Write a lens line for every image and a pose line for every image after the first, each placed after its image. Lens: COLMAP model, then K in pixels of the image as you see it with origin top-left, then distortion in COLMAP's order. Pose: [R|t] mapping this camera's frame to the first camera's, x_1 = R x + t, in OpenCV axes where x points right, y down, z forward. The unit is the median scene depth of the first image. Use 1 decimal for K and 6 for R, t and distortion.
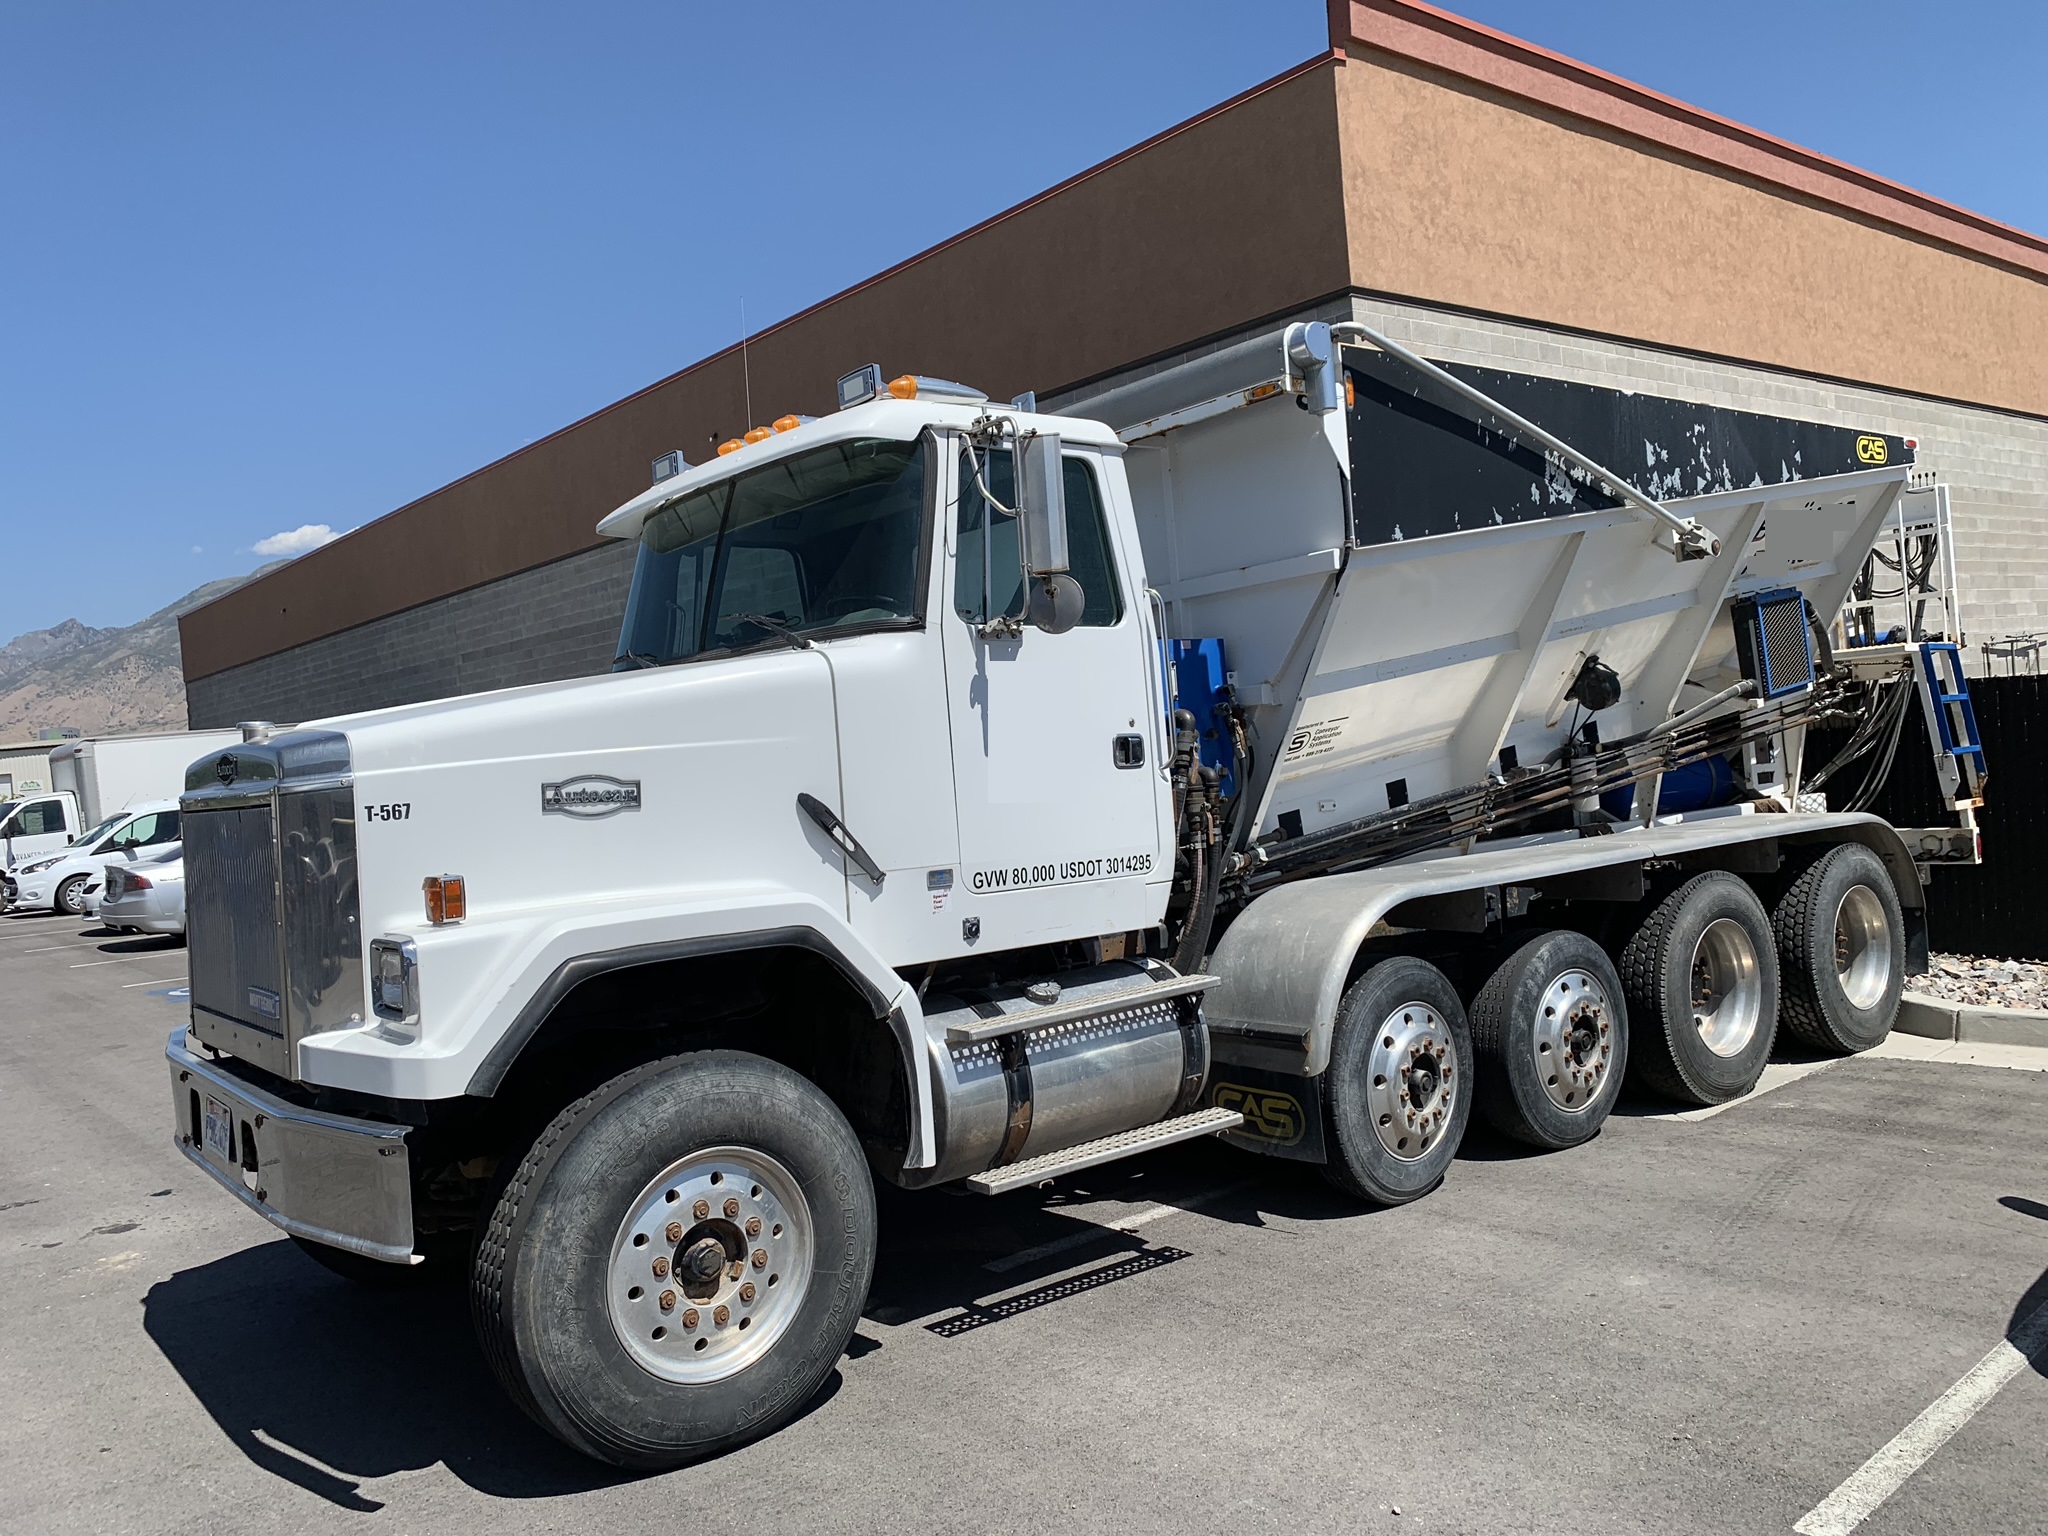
lens RADIAL K [[1556.1, 0, 1024.0], [0, 1556.1, 768.0], [0, 0, 1]] dist [0.038923, -0.056212]
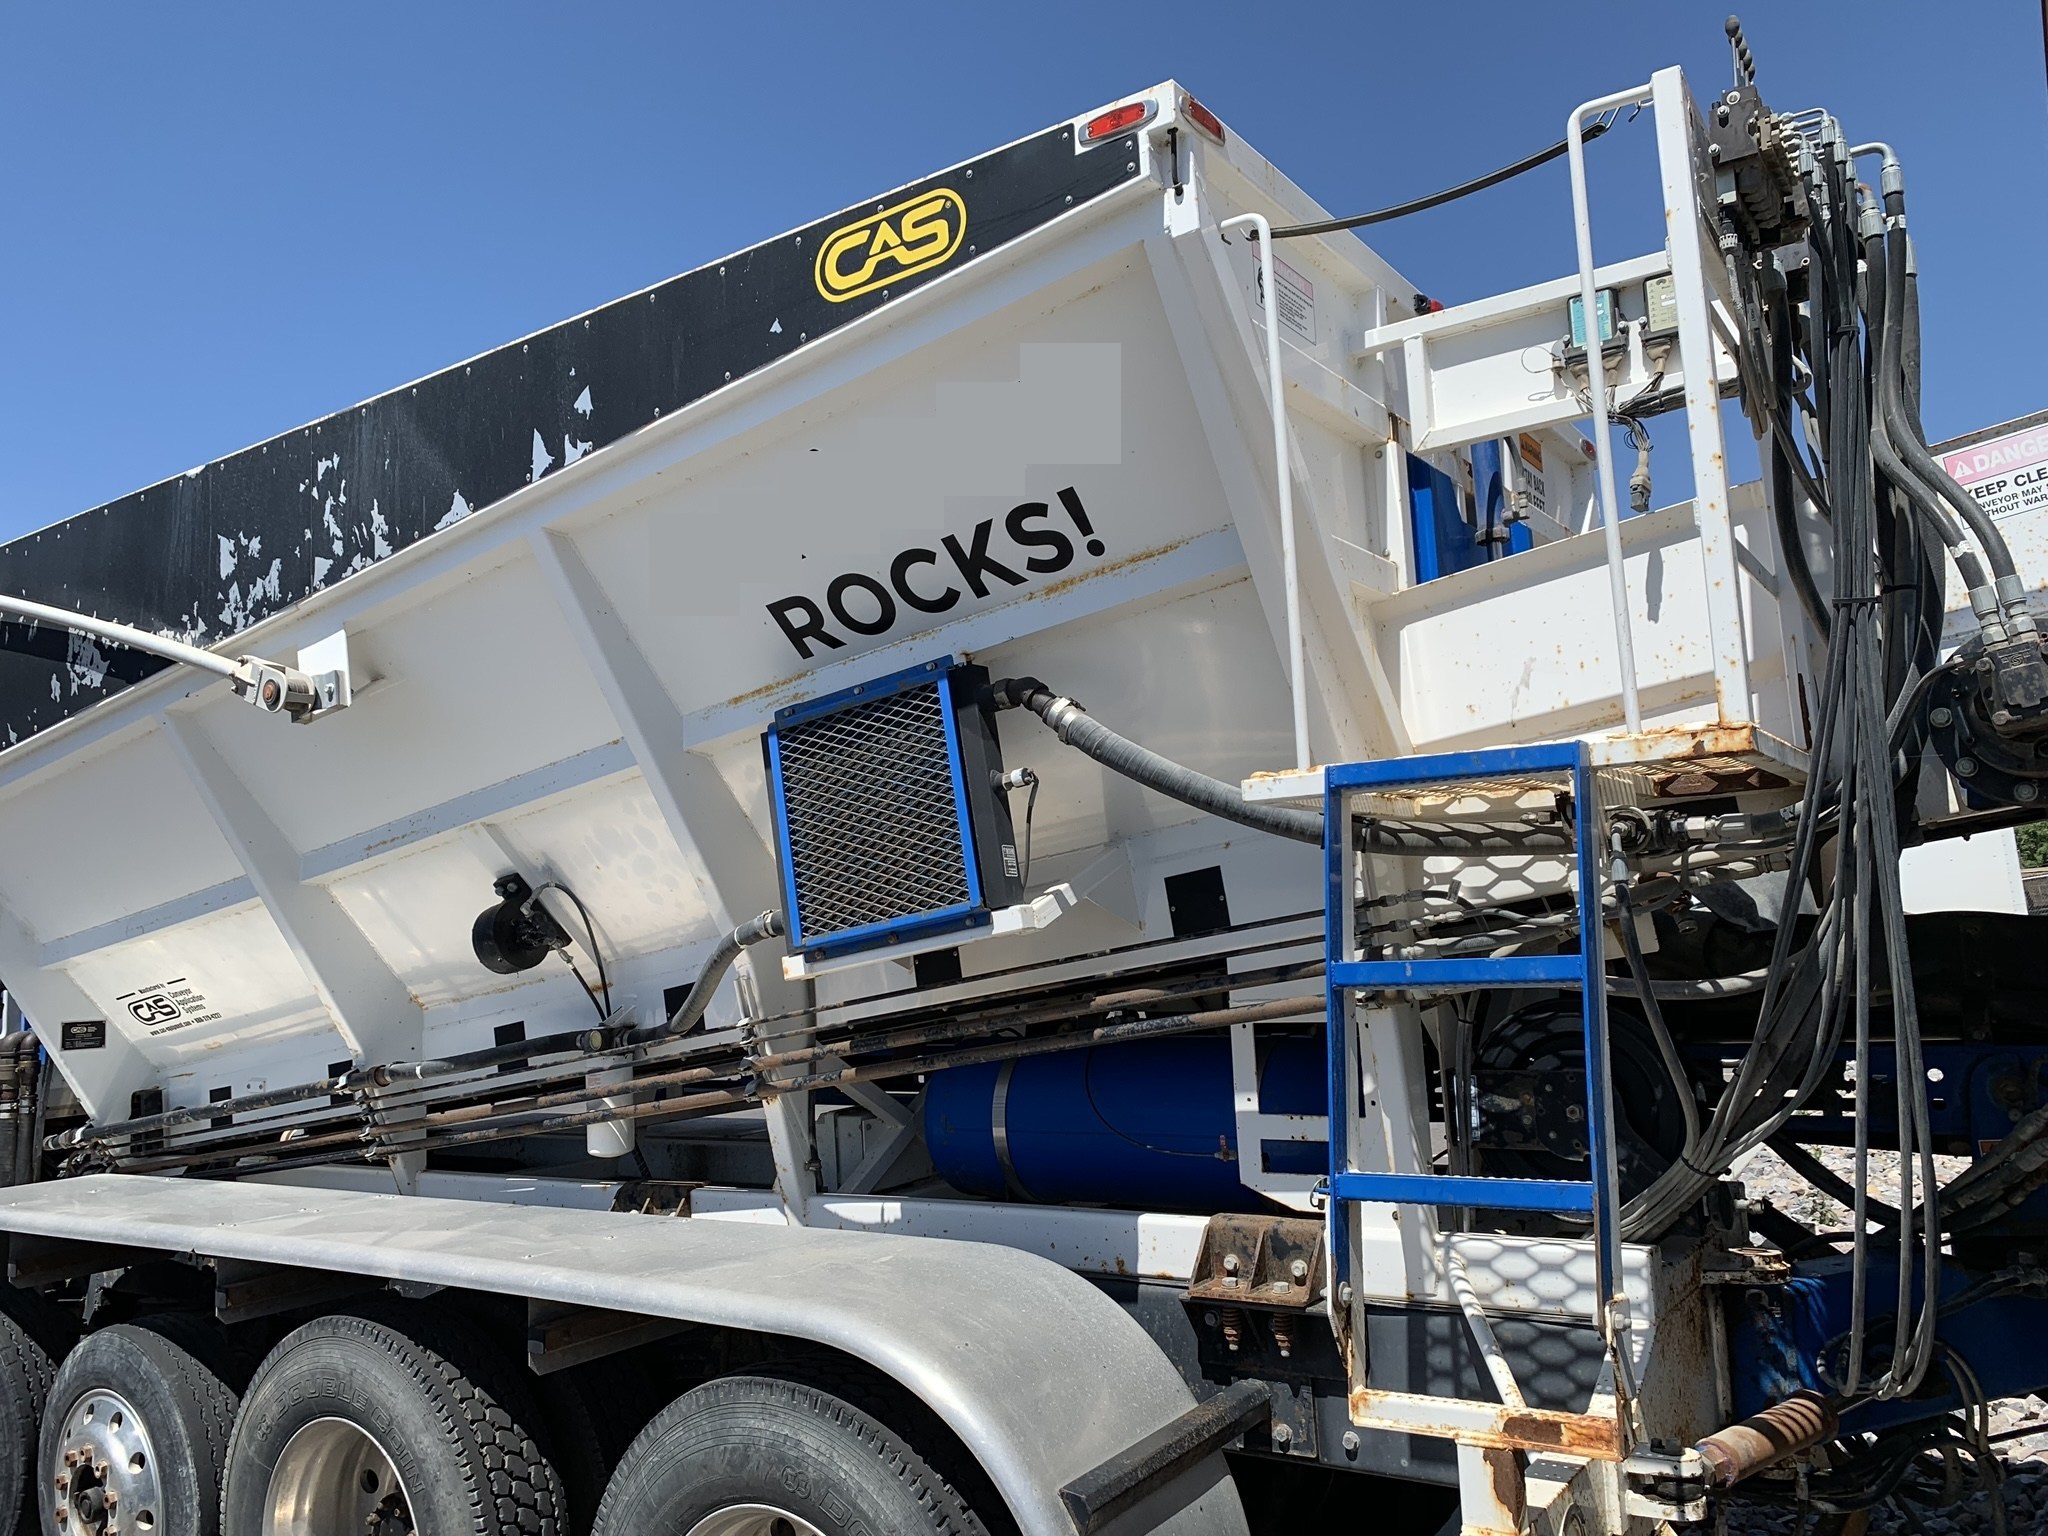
lens RADIAL K [[1557.4, 0, 1022.7], [0, 1557.4, 775.4], [0, 0, 1]] dist [0.017511, -0.011333]
pose [[0.303692, -0.045019, -0.951706, 1.163106], [0.030199, 0.998836, -0.037612, -0.098984], [0.952291, -0.017318, 0.304698, 1.233957]]
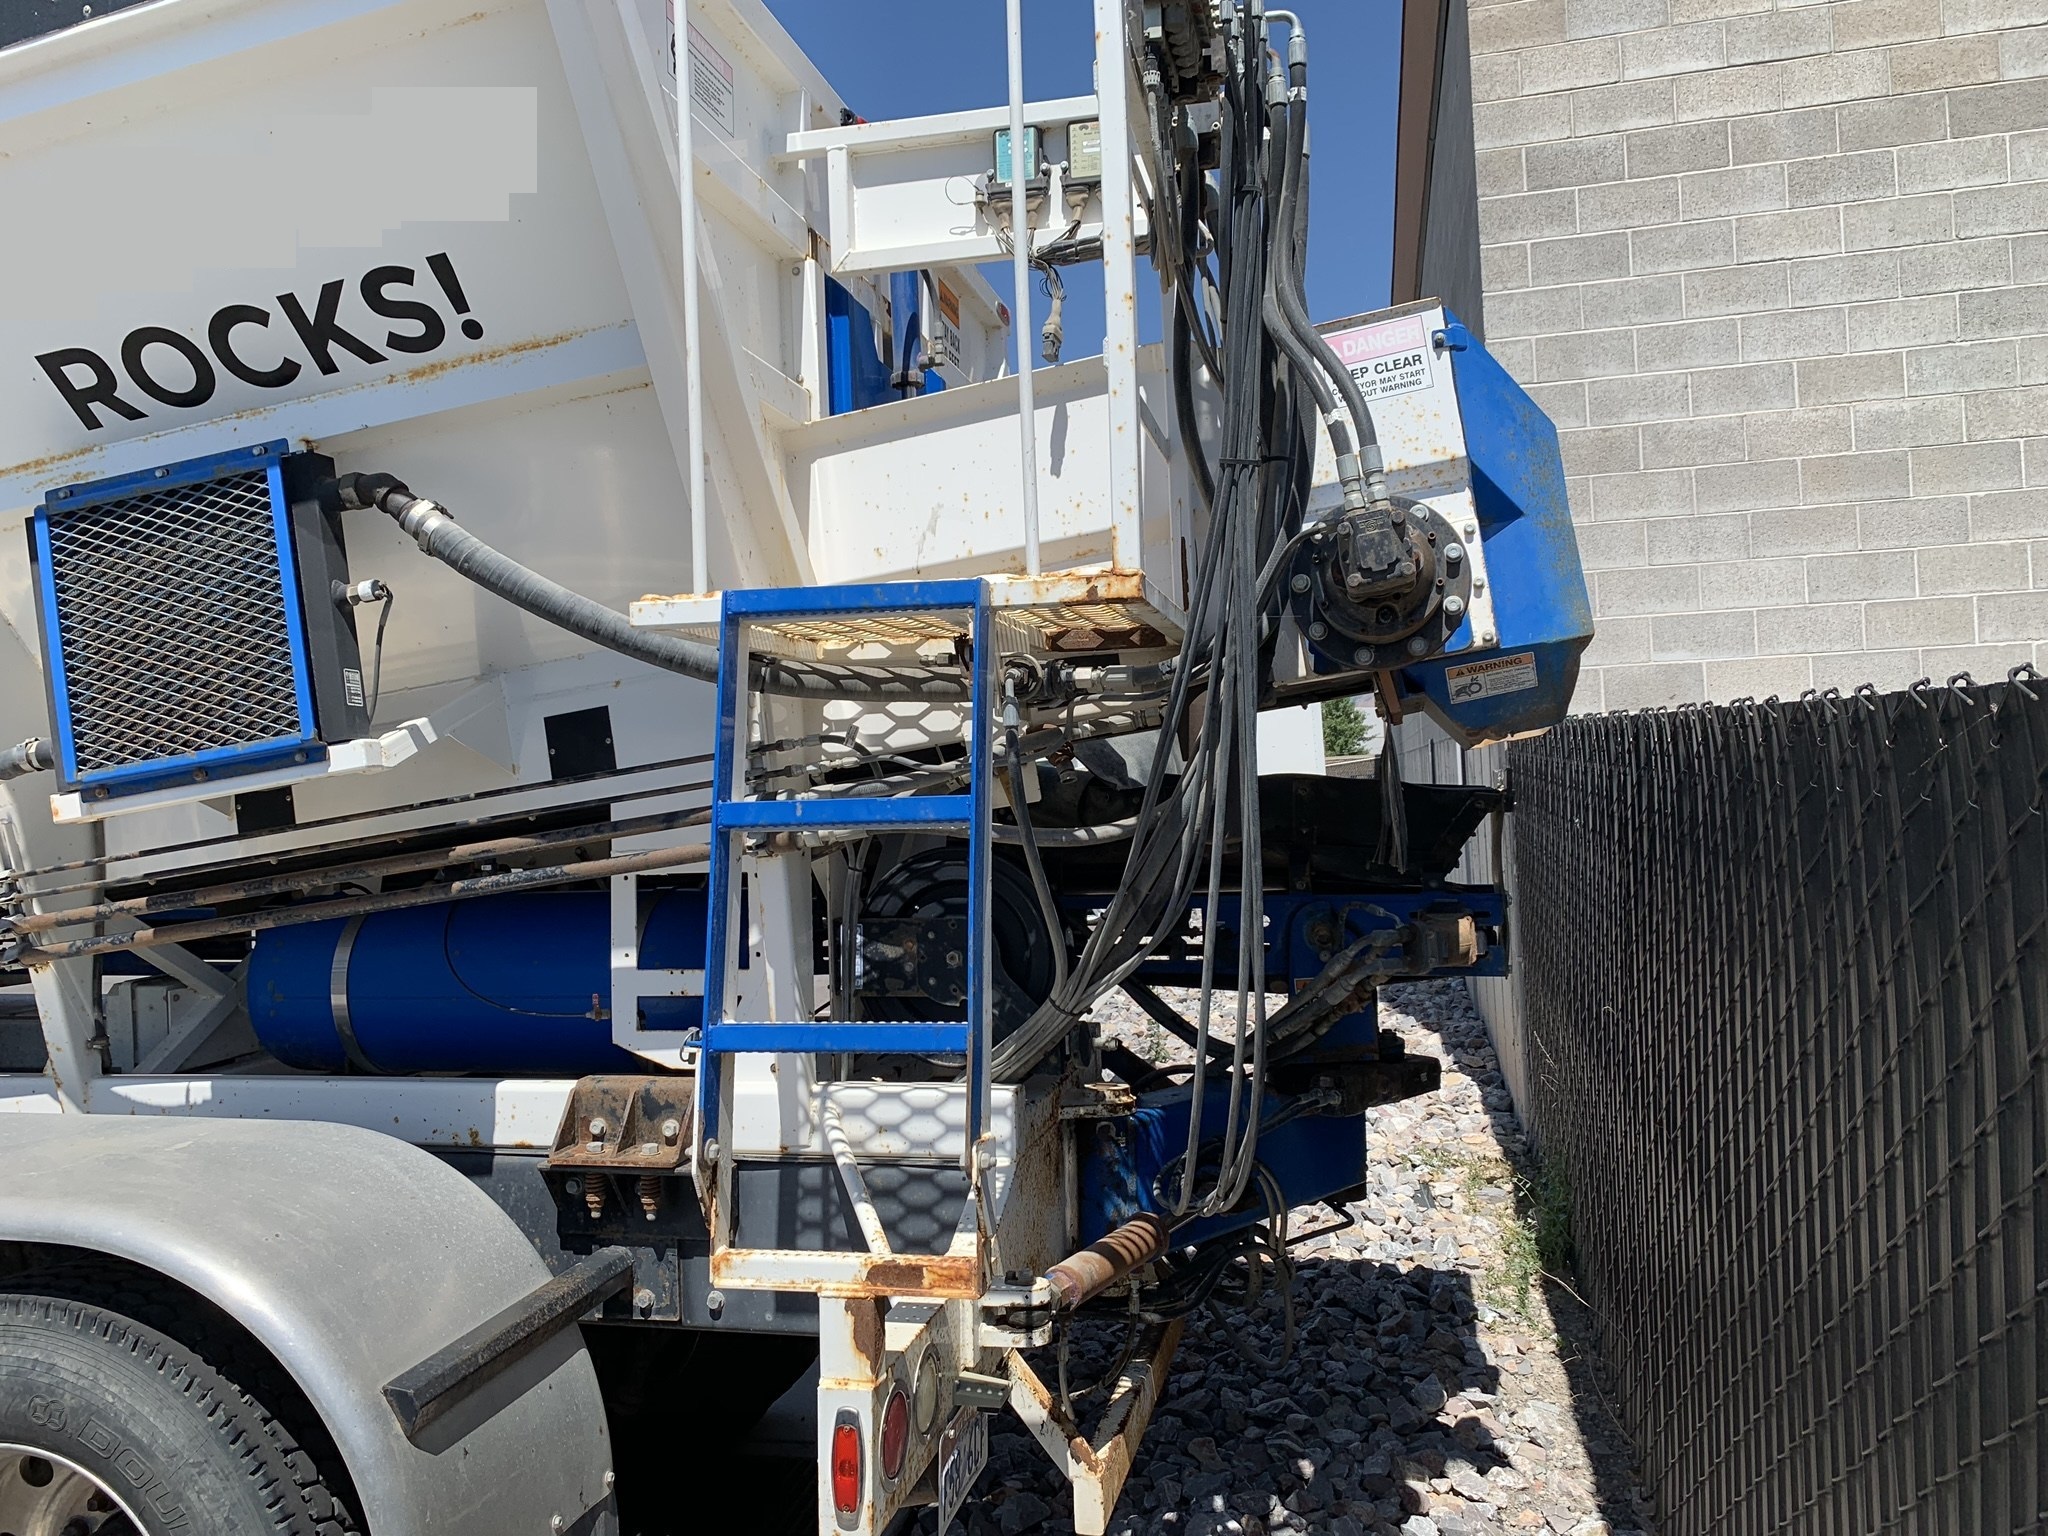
lens RADIAL K [[1555.8, 0, 1018.1], [0, 1555.8, 755.8], [0, 0, 1]] dist [0.087024, -0.104569]
pose [[0.629095, 0.040631, -0.776266, 1.134894], [-0.017270, 0.999117, 0.038299, -0.088979], [0.777137, -0.010688, 0.629241, 1.254292]]
